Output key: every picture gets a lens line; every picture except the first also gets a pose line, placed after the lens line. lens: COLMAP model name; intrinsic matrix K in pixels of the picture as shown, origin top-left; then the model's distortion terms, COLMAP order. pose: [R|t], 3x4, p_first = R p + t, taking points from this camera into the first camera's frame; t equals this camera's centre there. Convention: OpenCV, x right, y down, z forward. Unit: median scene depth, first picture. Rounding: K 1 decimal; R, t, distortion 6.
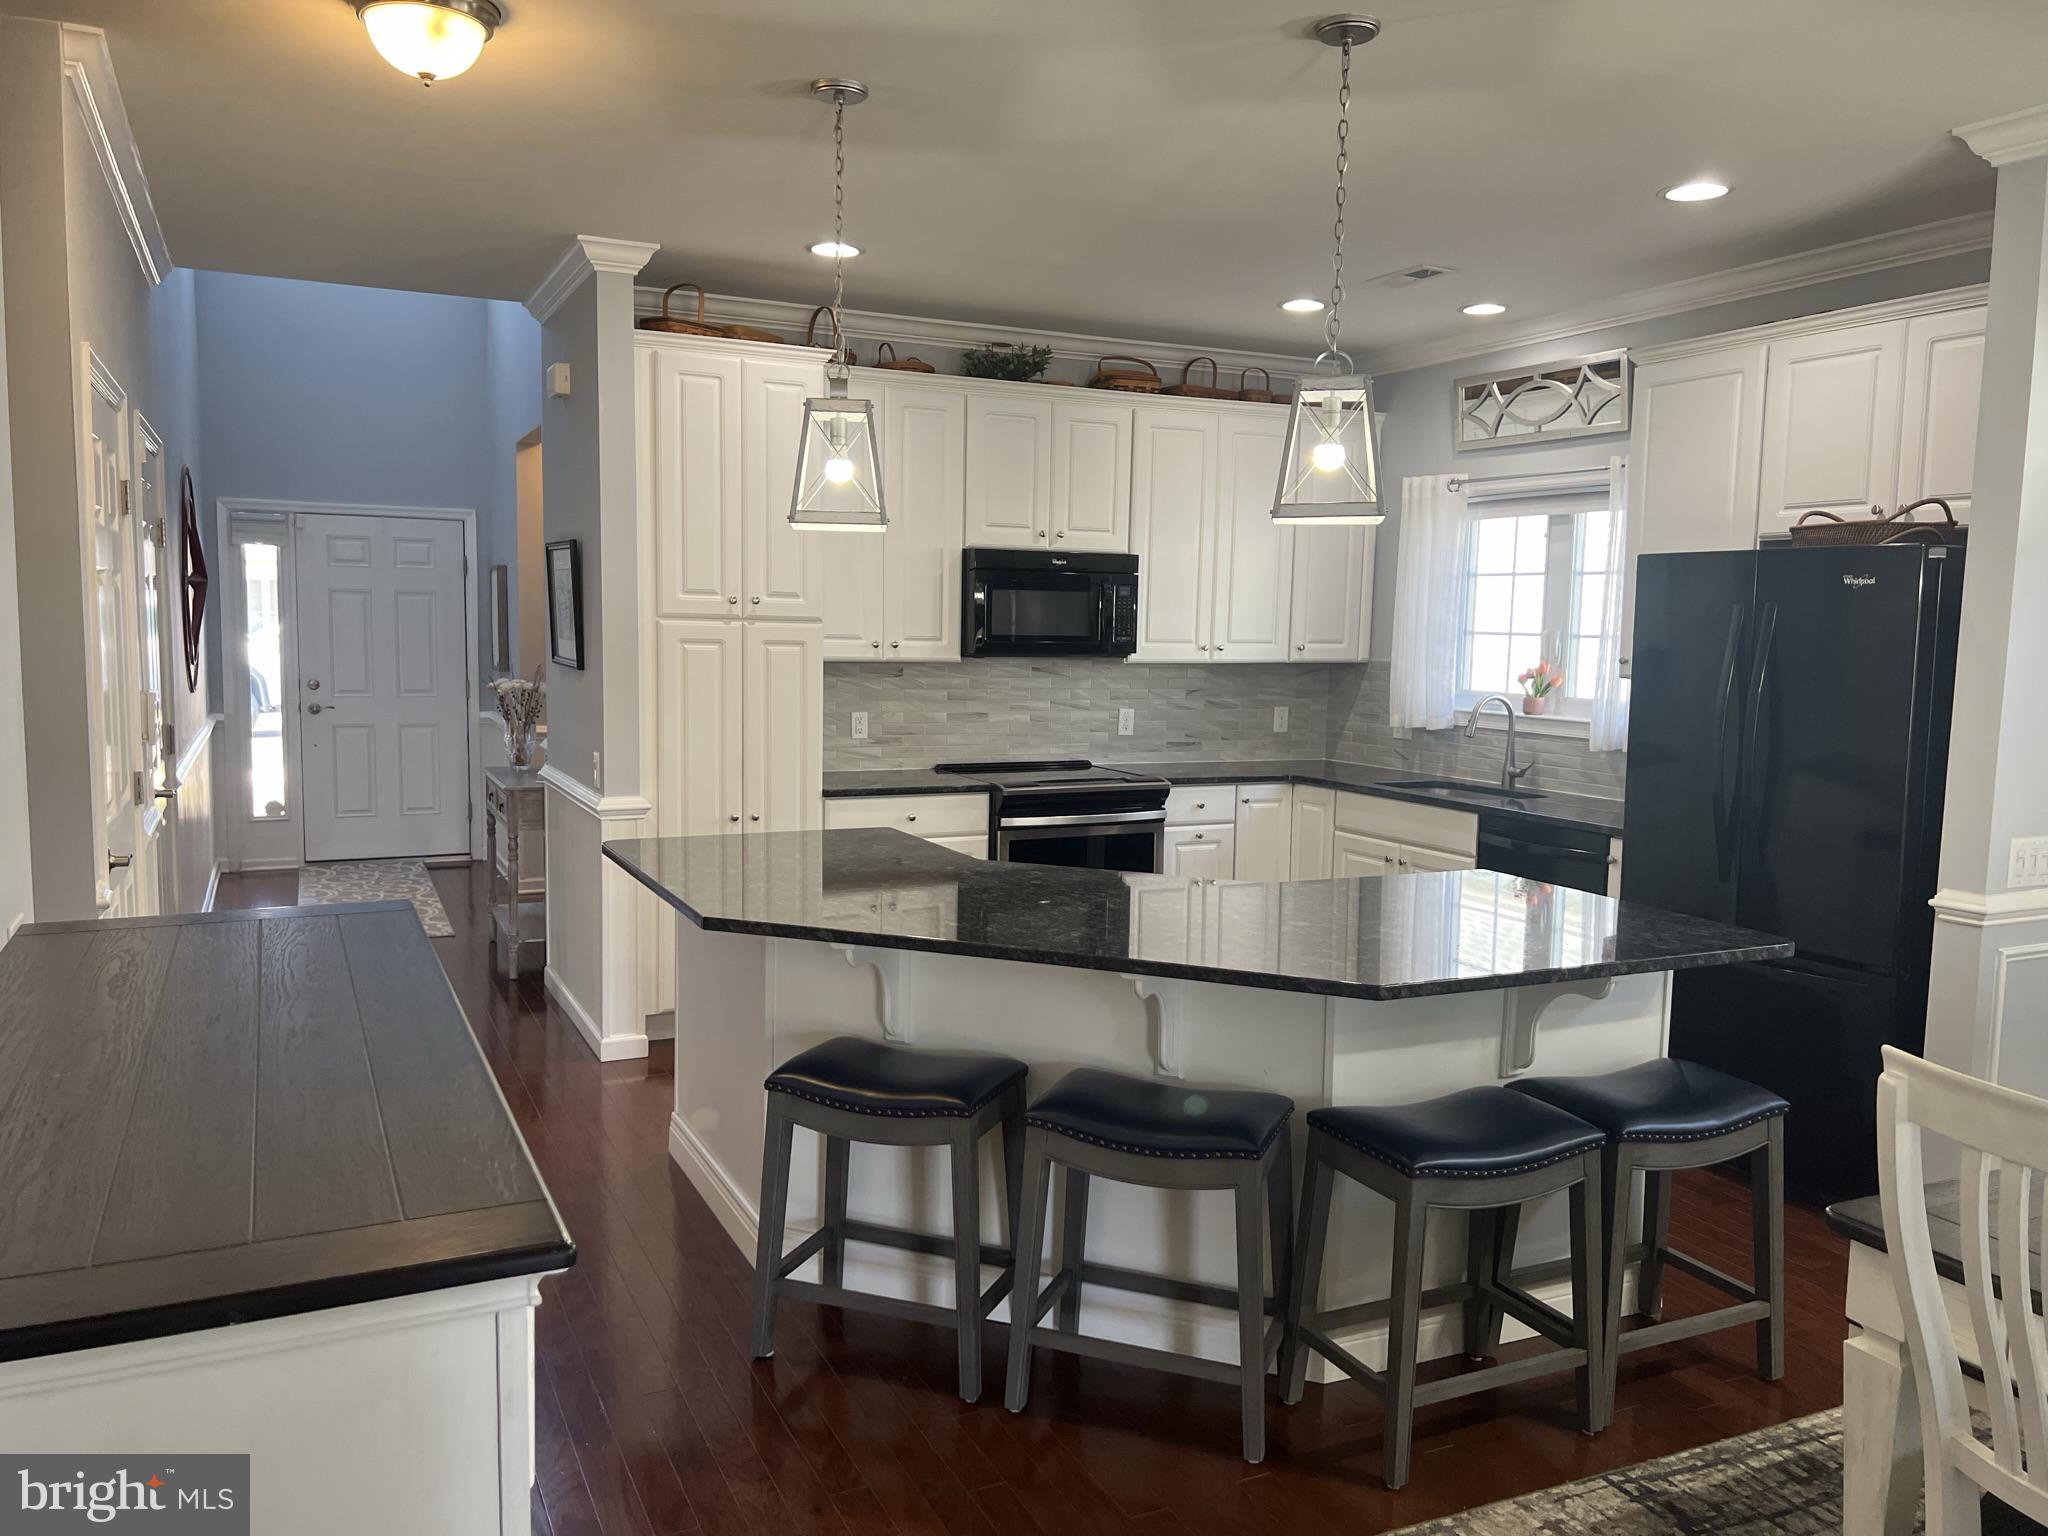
lens RADIAL K [[1532.2, 0, 1021.6], [0, 1532.2, 783.3], [0, 0, 1]] dist [0.090863, -0.152626]
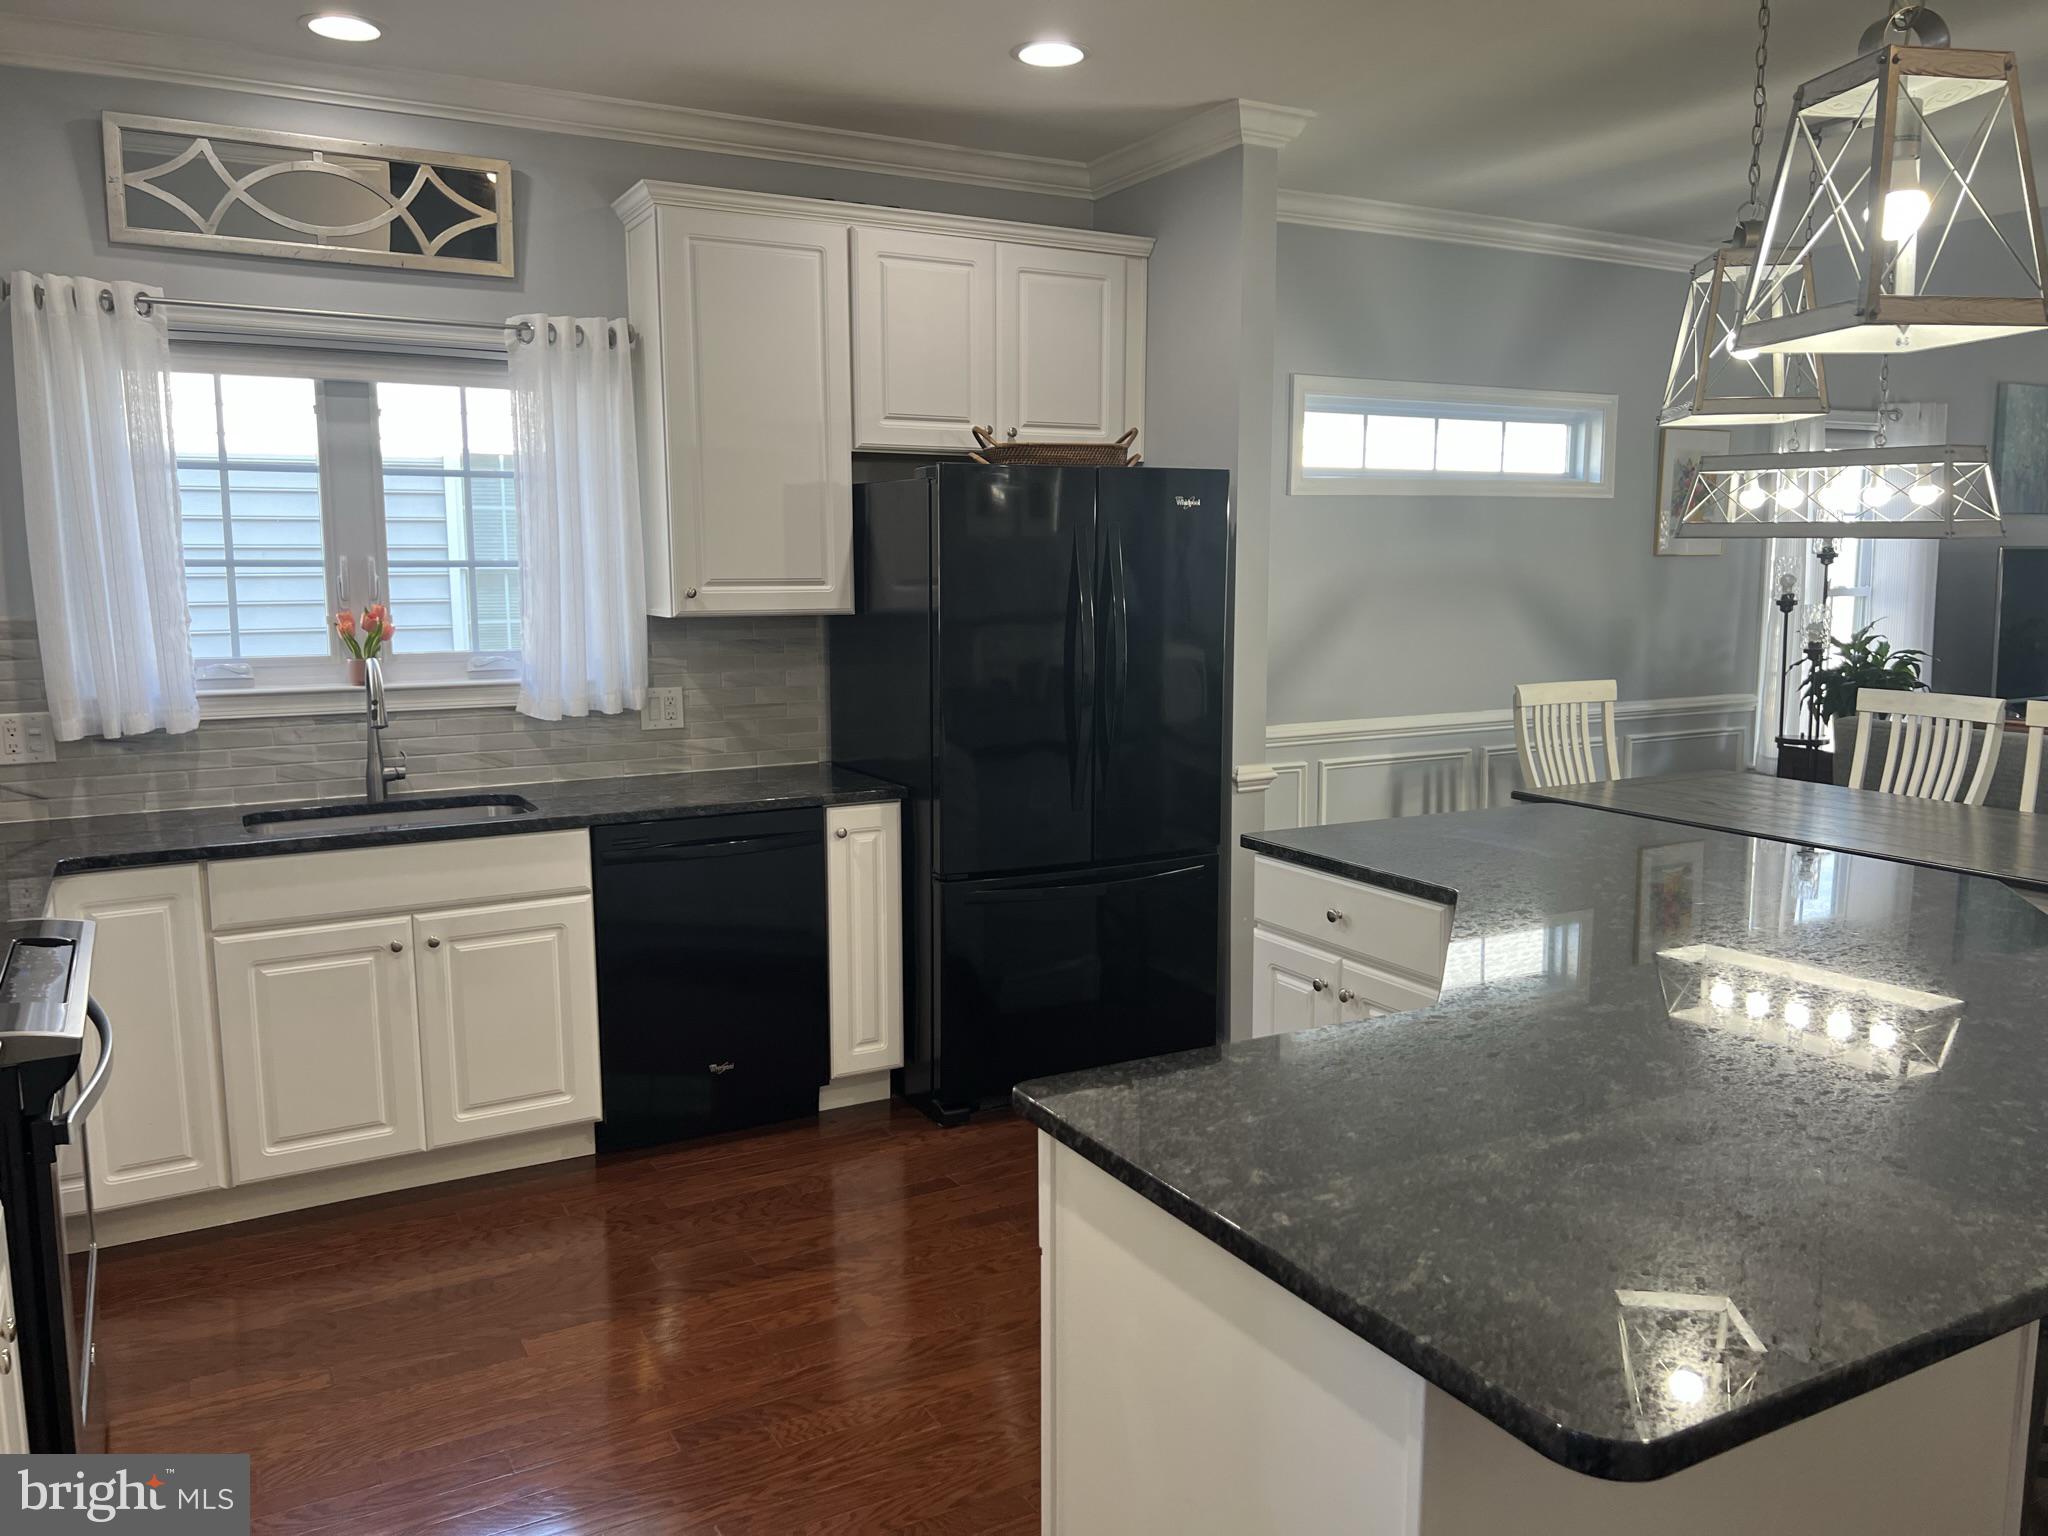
lens RADIAL K [[1532.2, 0, 1021.6], [0, 1532.2, 783.3], [0, 0, 1]] dist [0.090863, -0.152626]
pose [[-0.054731, -0.164028, 0.984936, -0.468444], [0.105954, 0.979891, 0.169076, -0.116040], [-0.992864, 0.113612, -0.036251, 1.015214]]
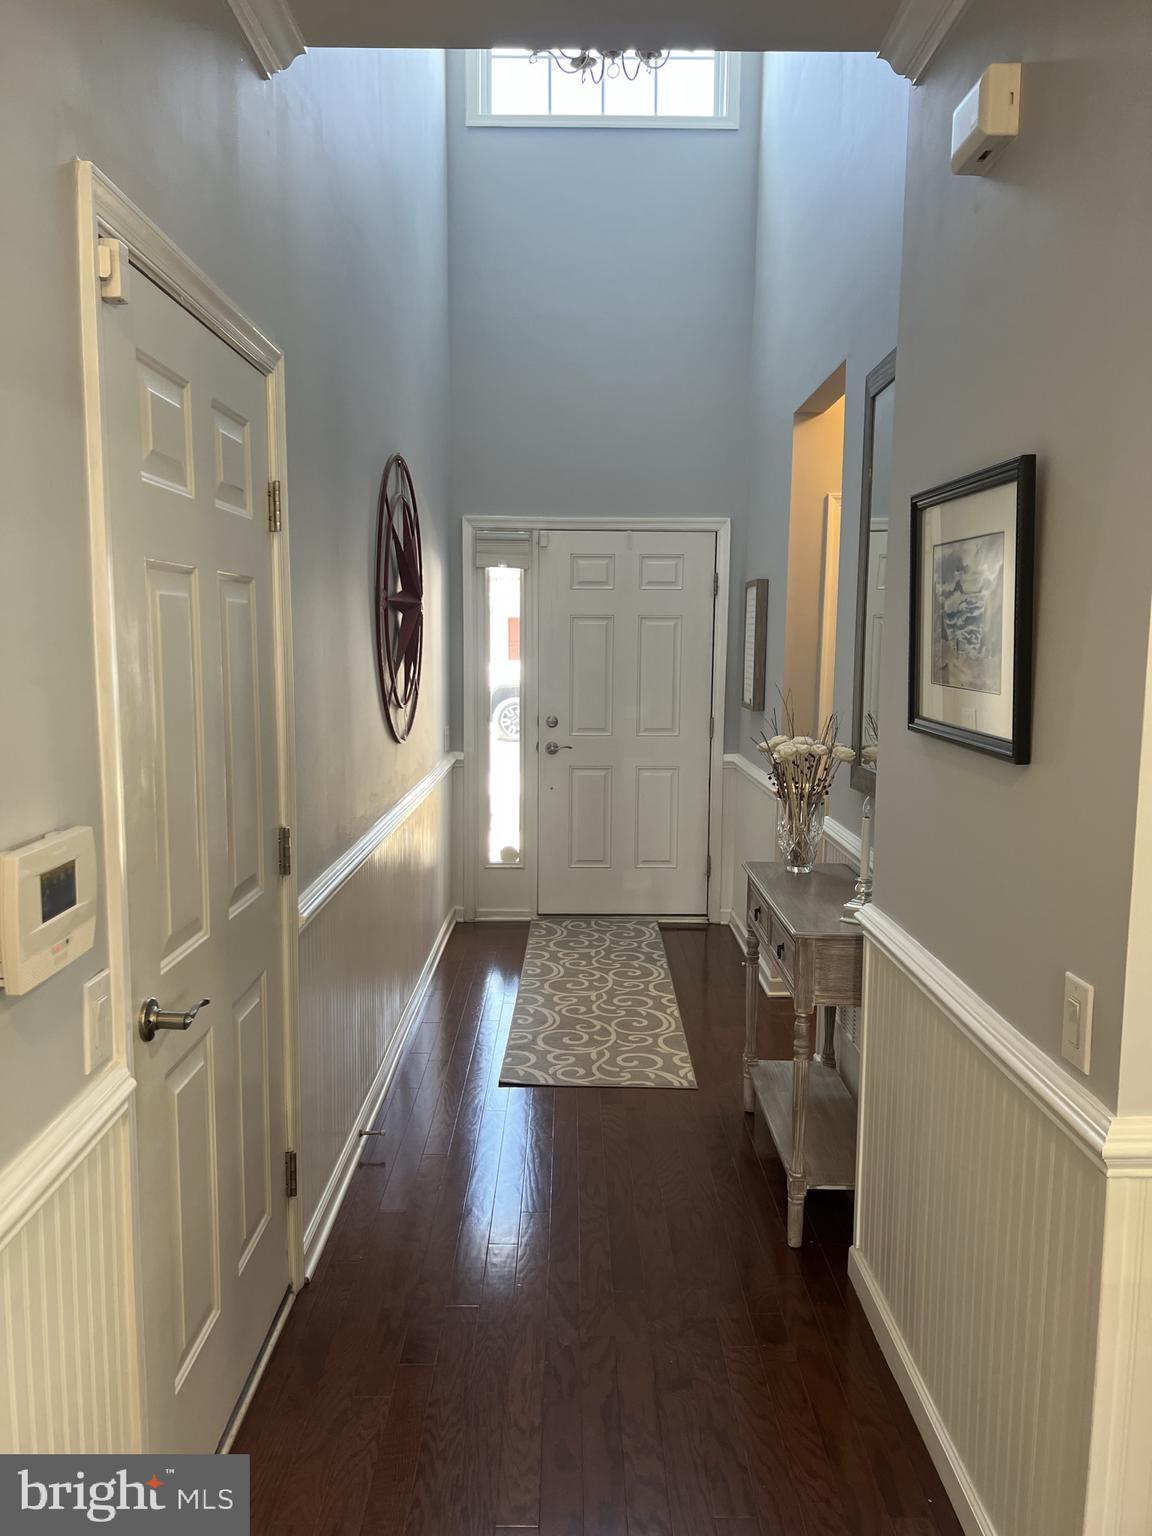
lens RADIAL K [[1149.1, 0, 576.0], [0, 1149.1, 768.0], [0, 0, 1]] dist [0.090863, -0.152626]
pose [[0.905752, 0.036518, -0.422231, -0.160296], [-0.035585, 0.999316, 0.010092, -0.043875], [0.422311, 0.005884, 0.906432, 0.399553]]
